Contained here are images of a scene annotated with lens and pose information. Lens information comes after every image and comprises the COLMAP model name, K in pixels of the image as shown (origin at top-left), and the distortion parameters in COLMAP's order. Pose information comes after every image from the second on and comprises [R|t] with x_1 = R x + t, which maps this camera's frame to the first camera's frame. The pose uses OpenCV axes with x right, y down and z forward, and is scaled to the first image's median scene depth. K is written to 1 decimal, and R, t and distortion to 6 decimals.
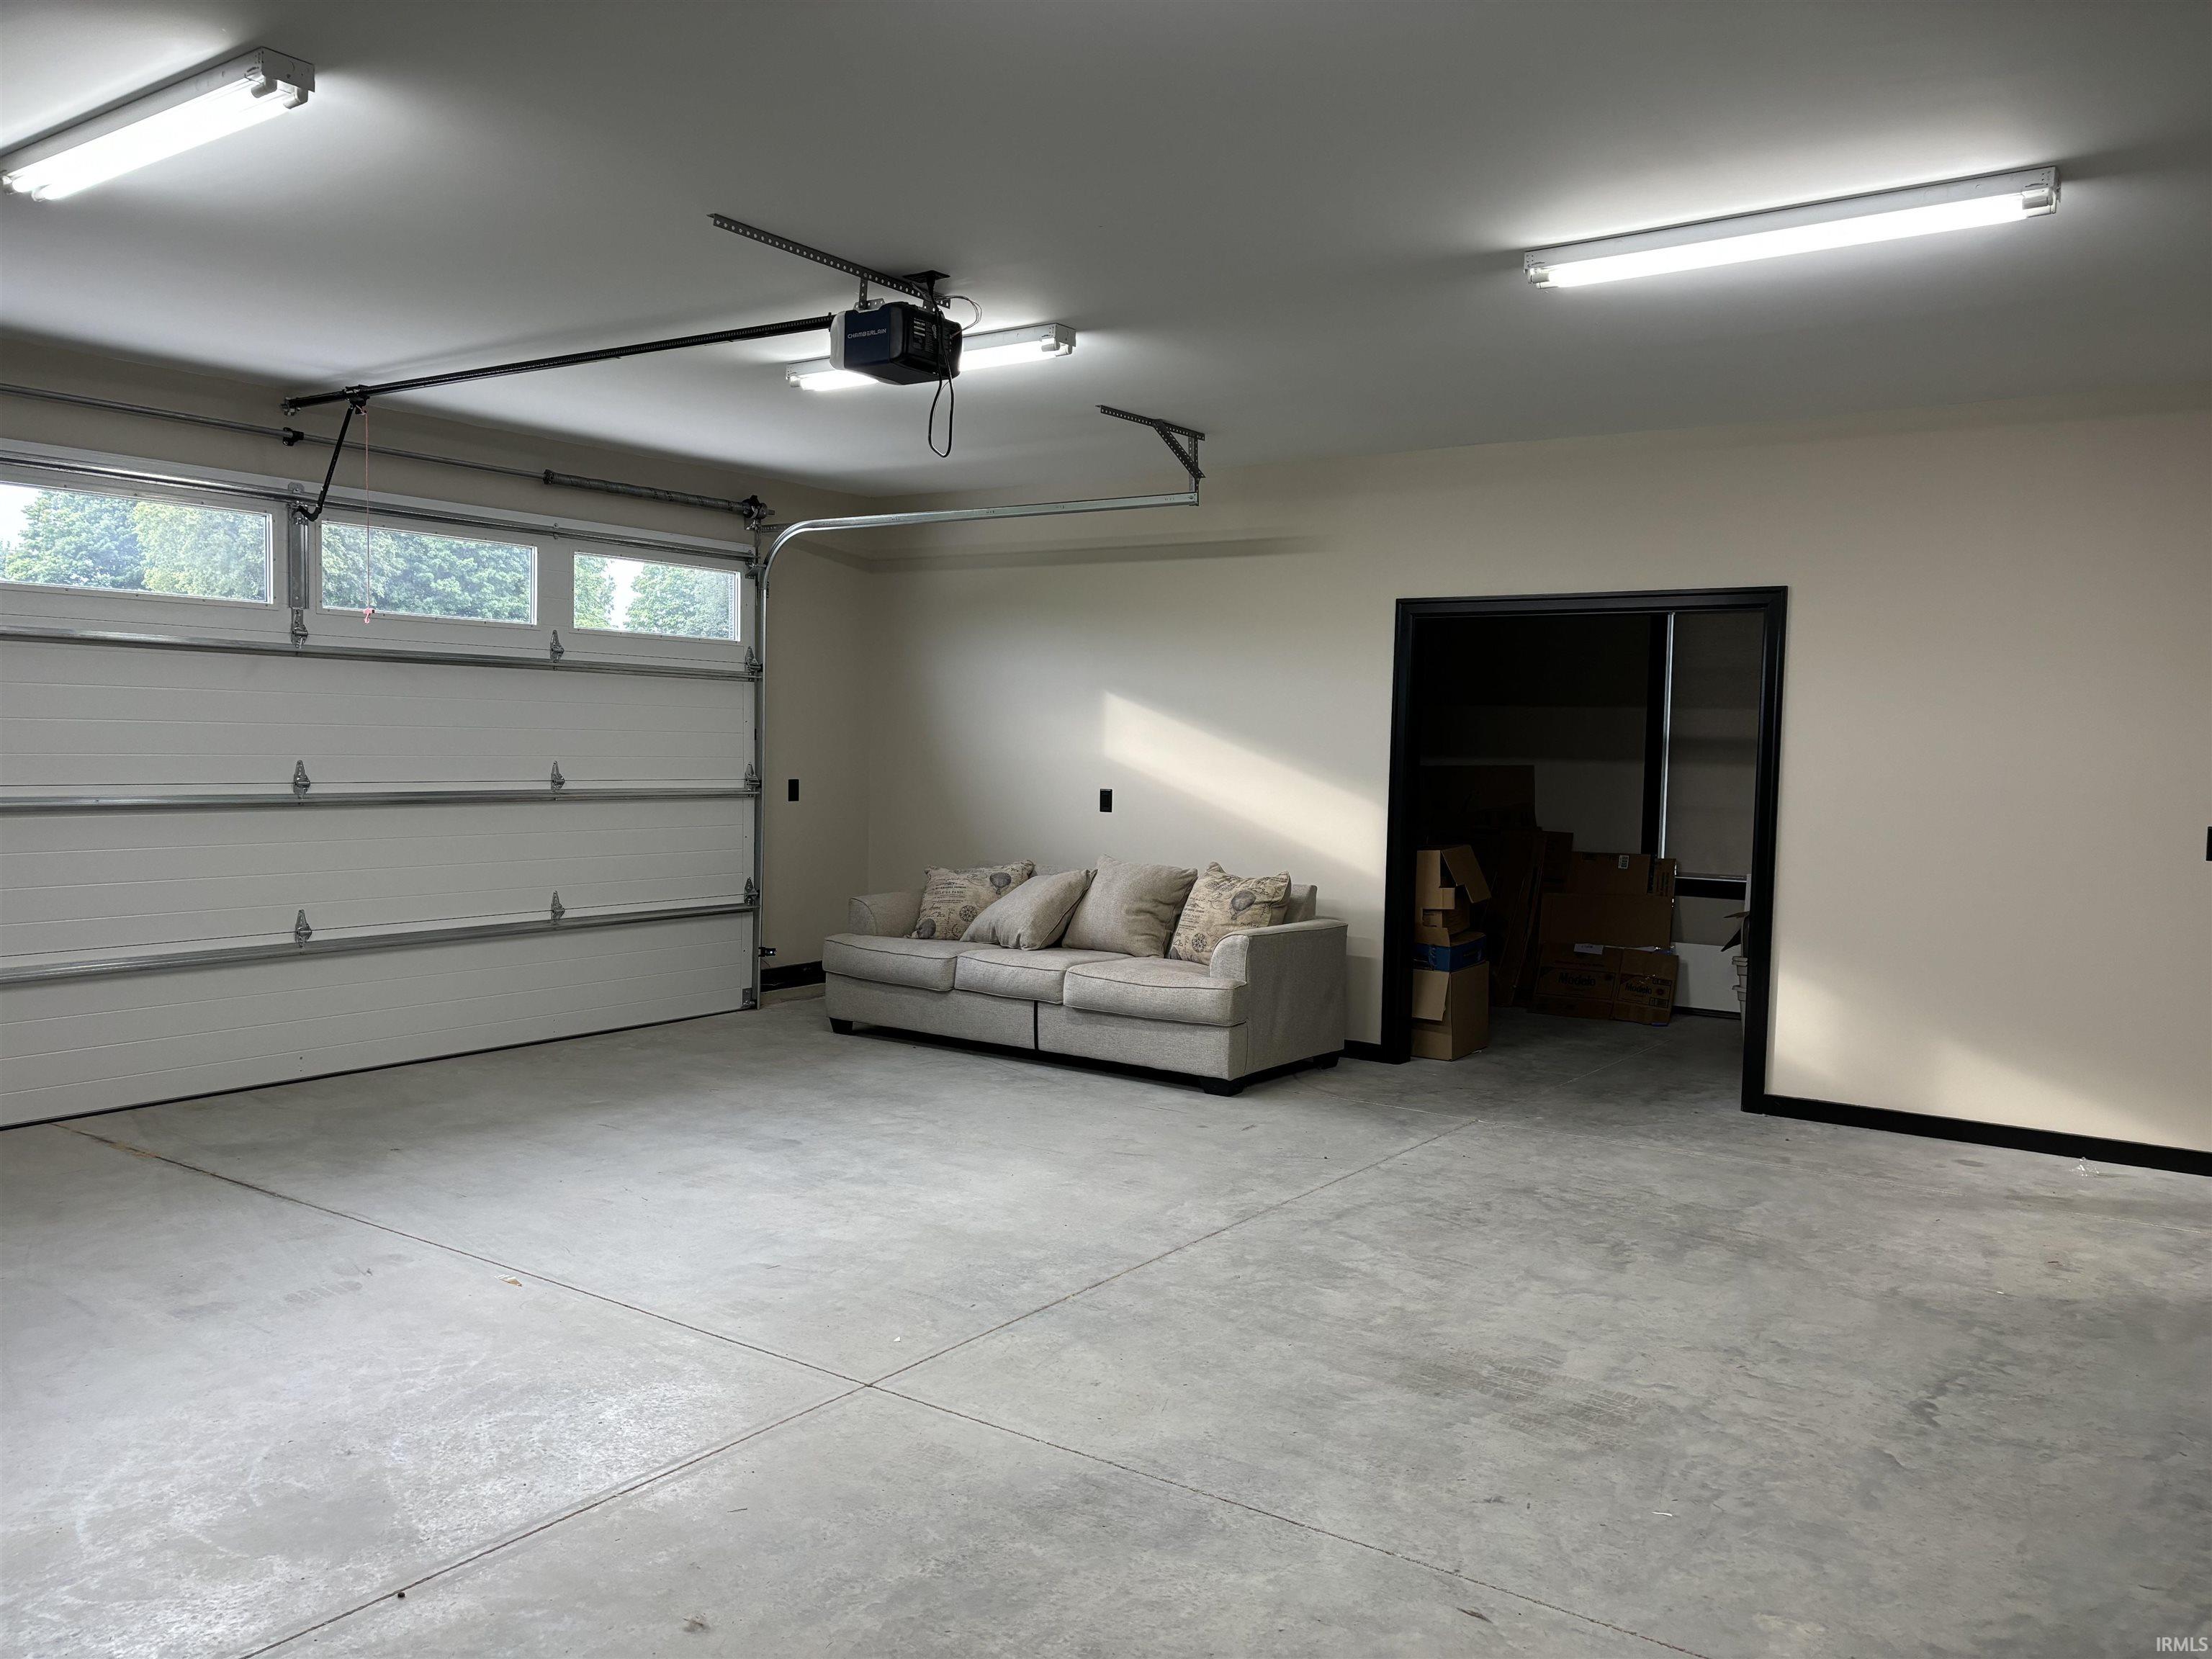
lens RADIAL K [[1664.1, 0, 1129.1], [0, 1664.1, 828.7], [0, 0, 1]] dist [0.050216, -0.033989]
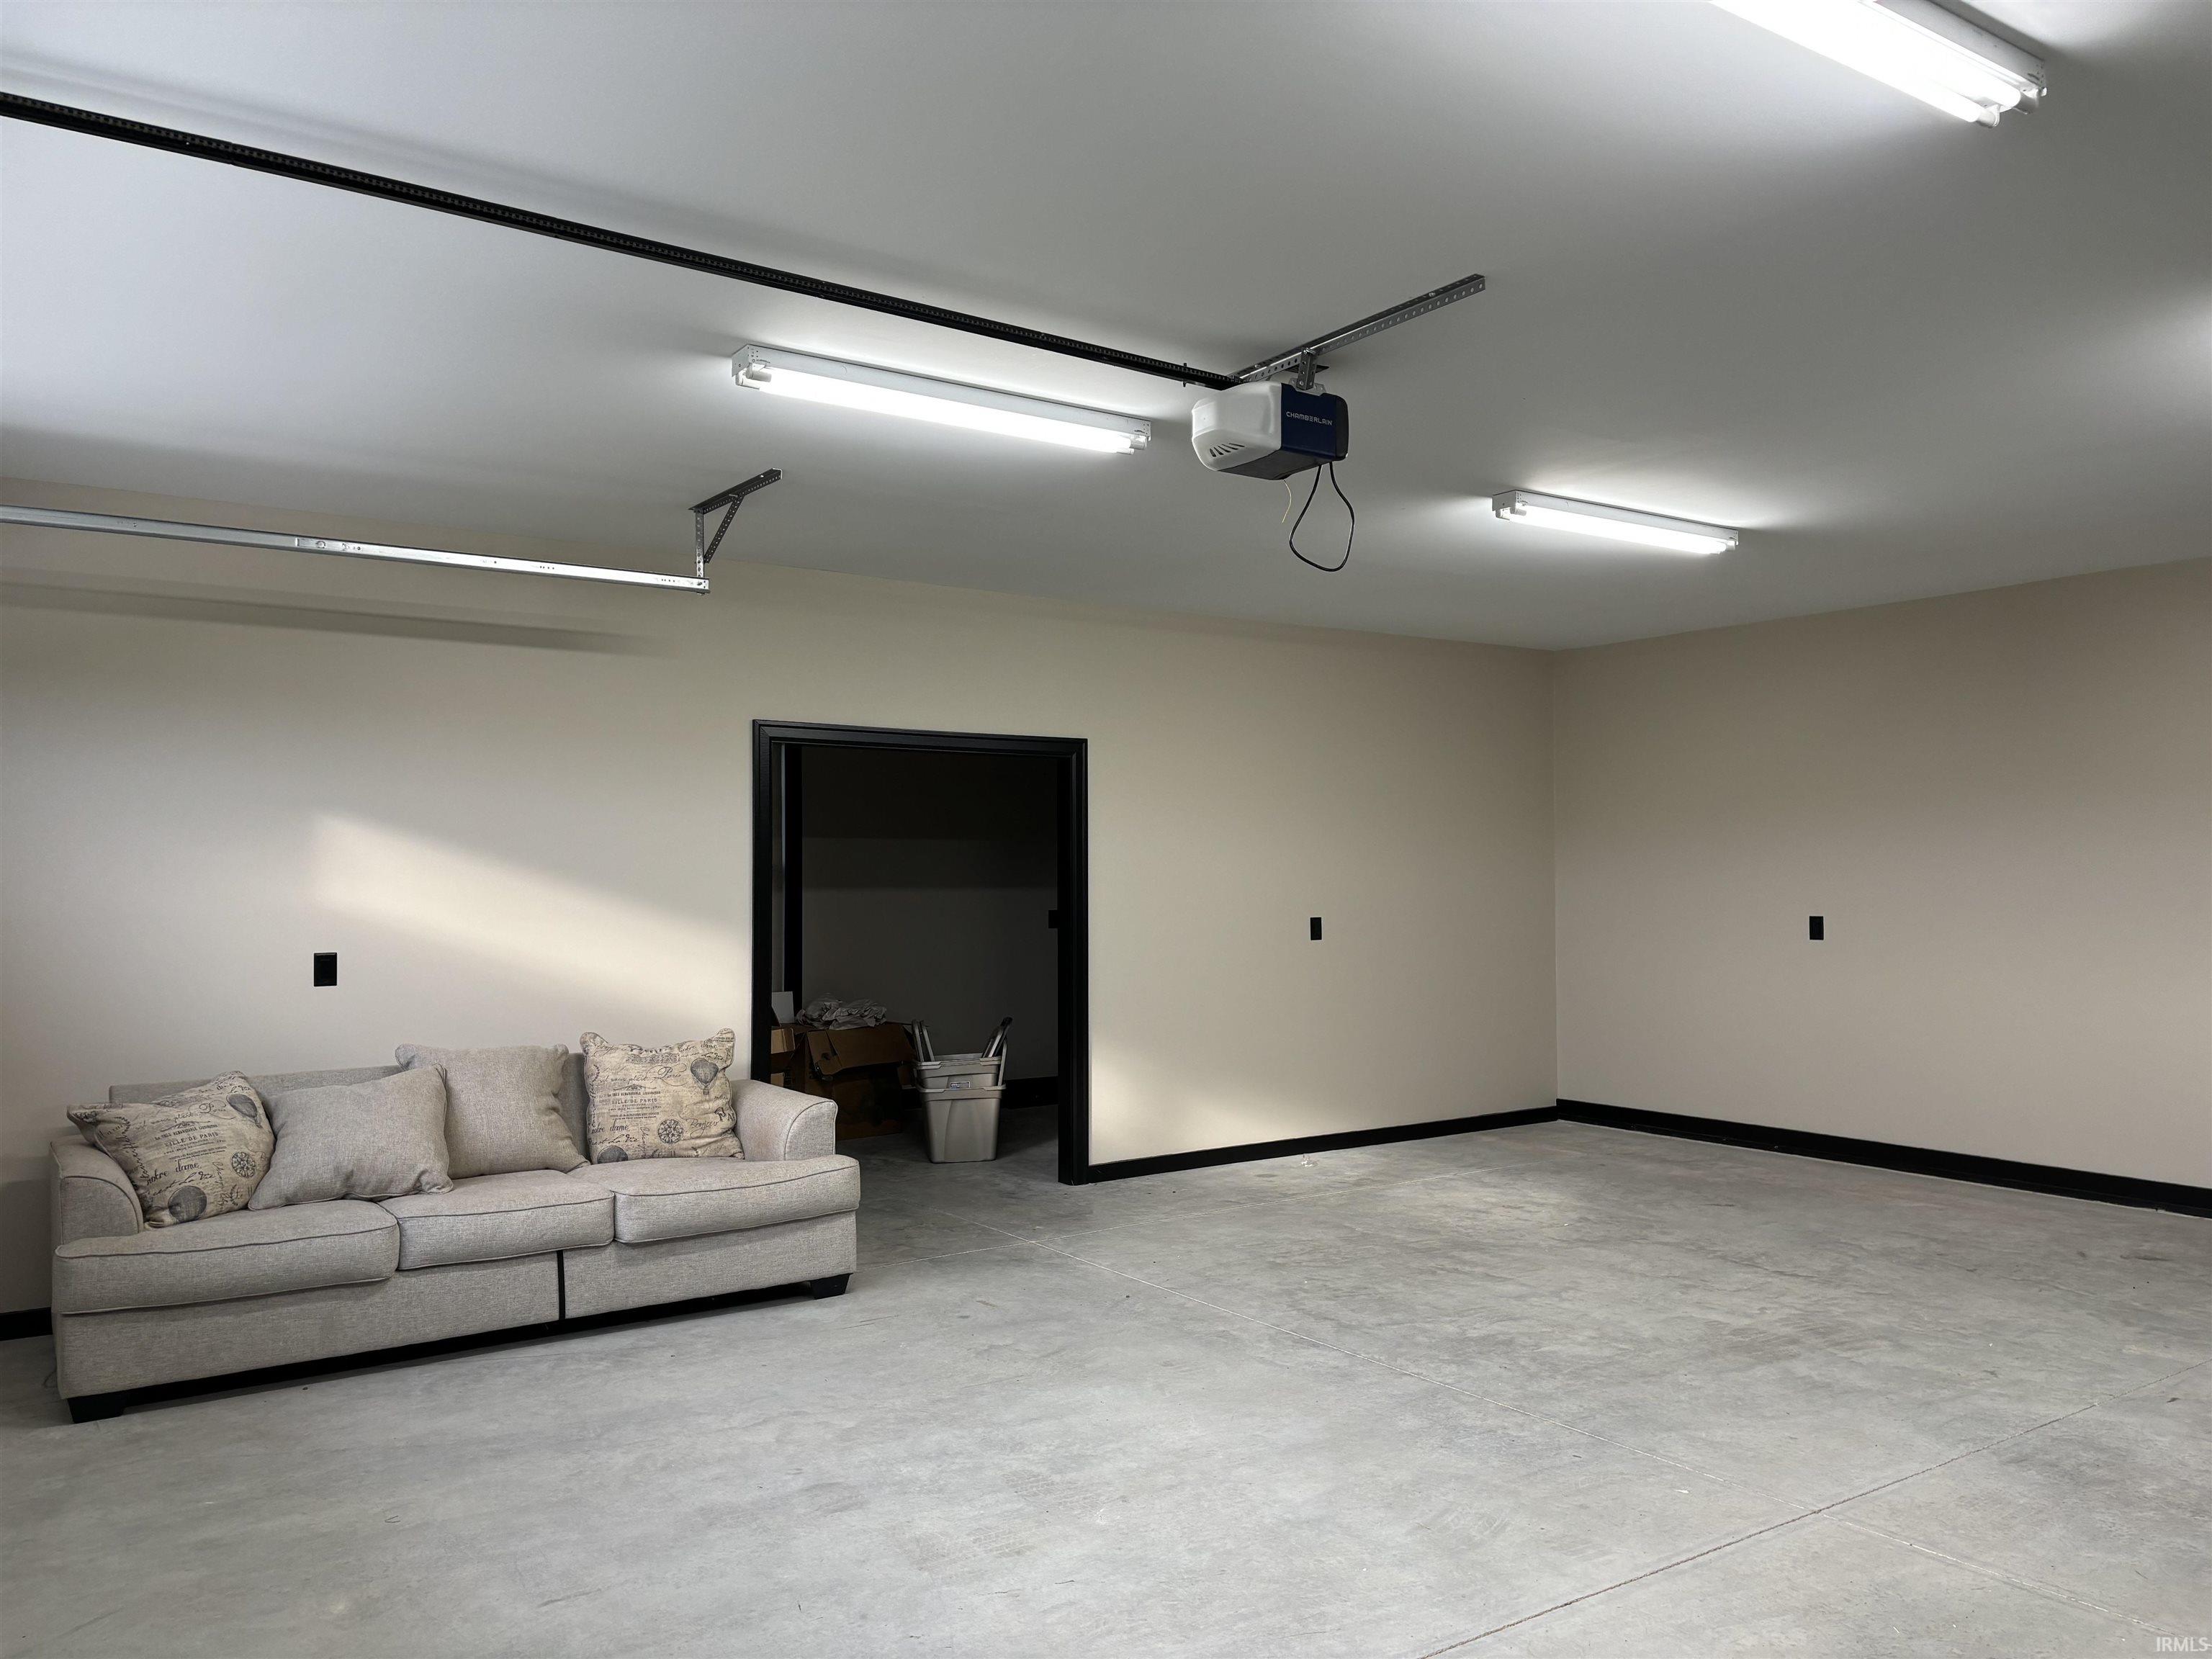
lens RADIAL K [[1664.1, 0, 1103.0], [0, 1664.1, 824.4], [0, 0, 1]] dist [0.050216, -0.033989]
pose [[0.343295, 0.006312, 0.939206, -1.073362], [0.064777, 0.997437, -0.030380, -0.067851], [-0.936991, 0.071268, 0.342007, 0.869149]]
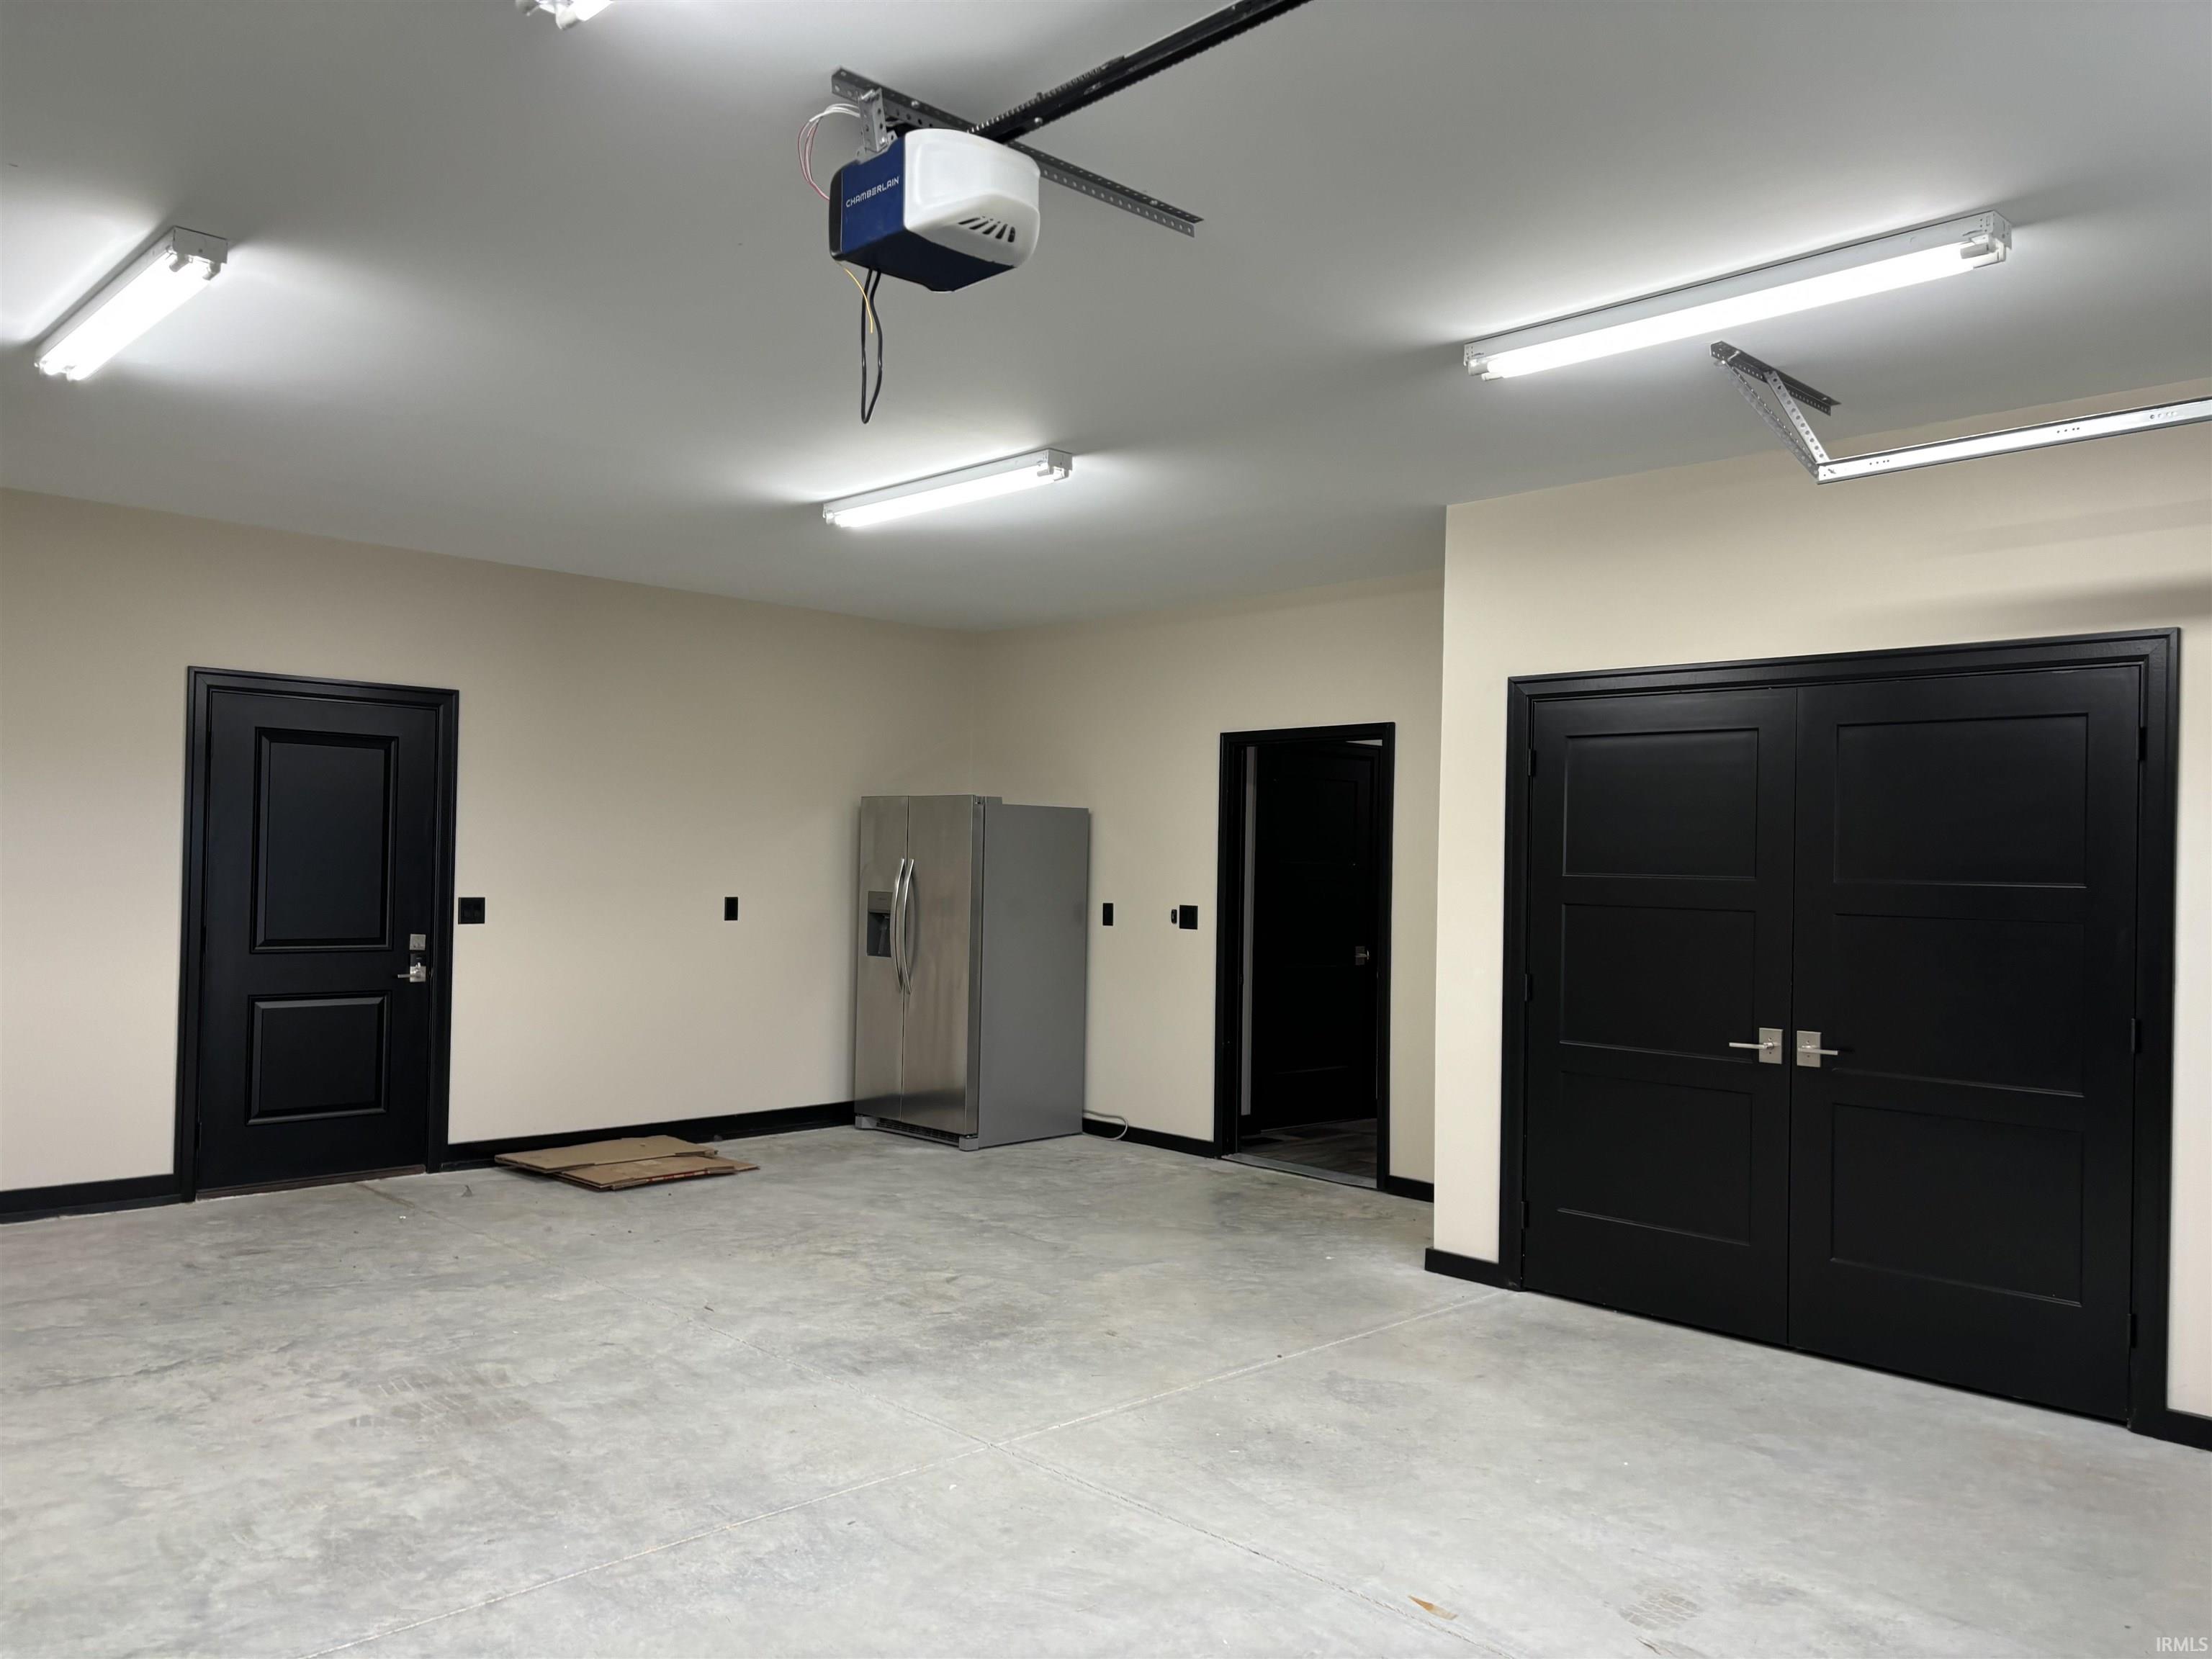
lens RADIAL K [[1664.1, 0, 1090.5], [0, 1664.1, 843.3], [0, 0, 1]] dist [0.050216, -0.033989]
pose [[-0.981892, -0.037506, 0.185694, -0.344992], [-0.029537, 0.998528, 0.045499, -0.096227], [-0.187127, 0.039191, -0.981554, 1.737482]]
